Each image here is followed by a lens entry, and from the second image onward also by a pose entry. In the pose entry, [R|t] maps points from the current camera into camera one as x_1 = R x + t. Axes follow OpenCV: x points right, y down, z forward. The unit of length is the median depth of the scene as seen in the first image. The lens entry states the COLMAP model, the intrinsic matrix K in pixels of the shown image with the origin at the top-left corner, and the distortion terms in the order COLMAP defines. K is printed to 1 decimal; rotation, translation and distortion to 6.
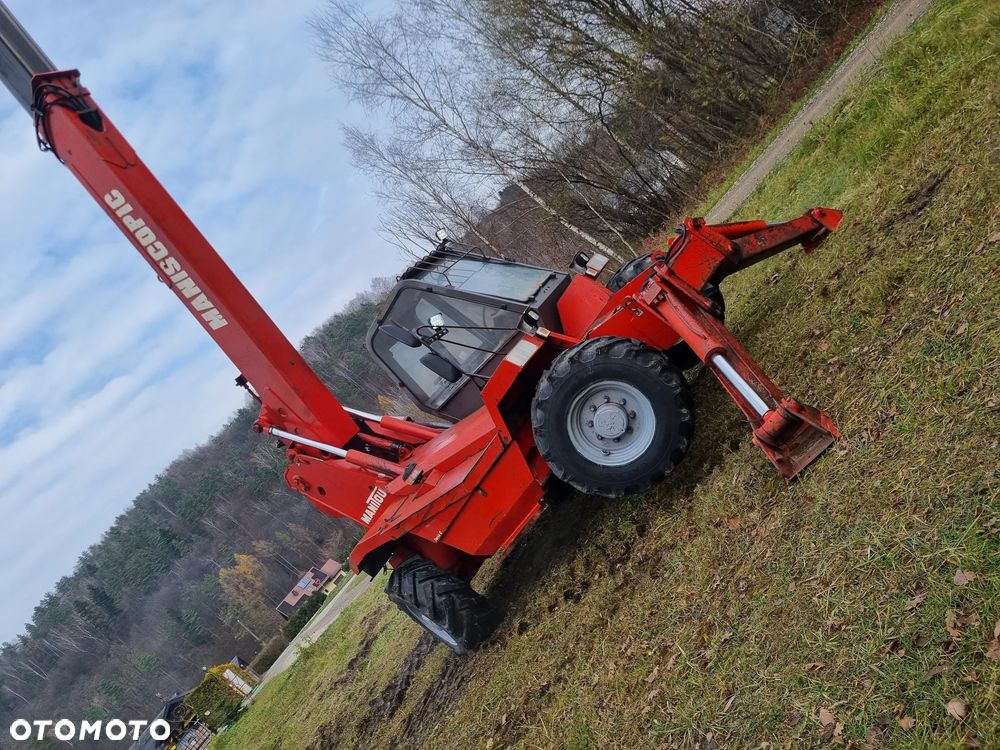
lens RADIAL K [[755.5, 0, 494.0], [0, 755.5, 388.4], [0, 0, 1]] dist [0.073858, -0.056949]
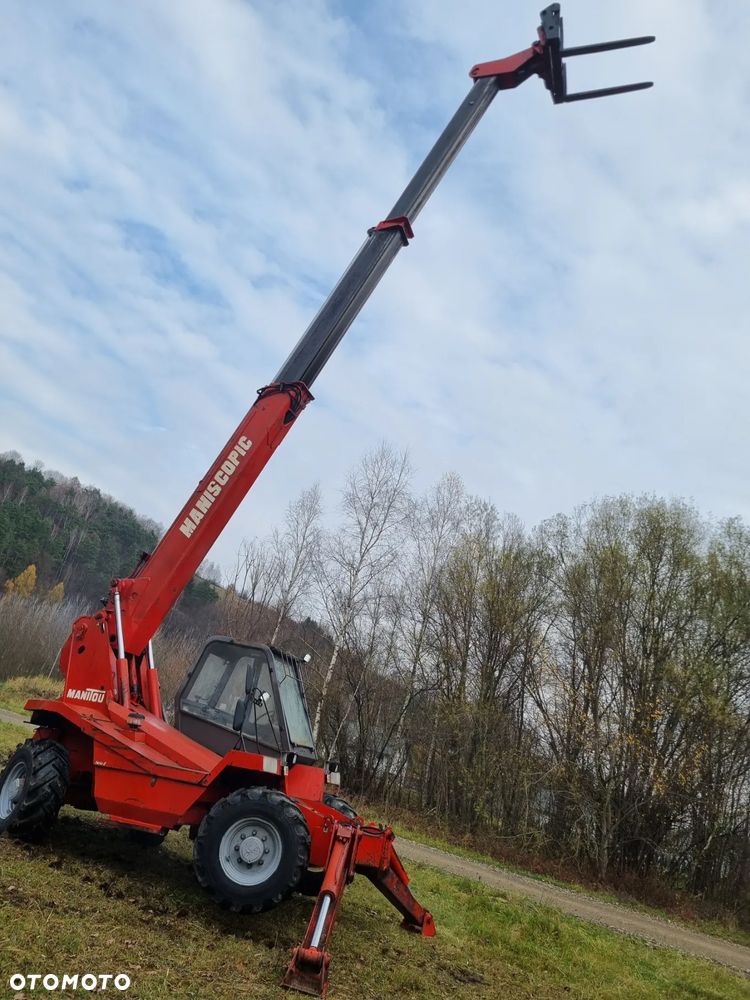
lens RADIAL K [[755.5, 0, 375.0], [0, 755.5, 500.0], [0, 0, 1]] dist [0.073858, -0.056949]
pose [[0.389211, 0.915600, -0.100956, -0.160441], [-0.865369, 0.325880, -0.380709, 0.134718], [-0.315678, 0.235540, 0.919167, -0.412462]]
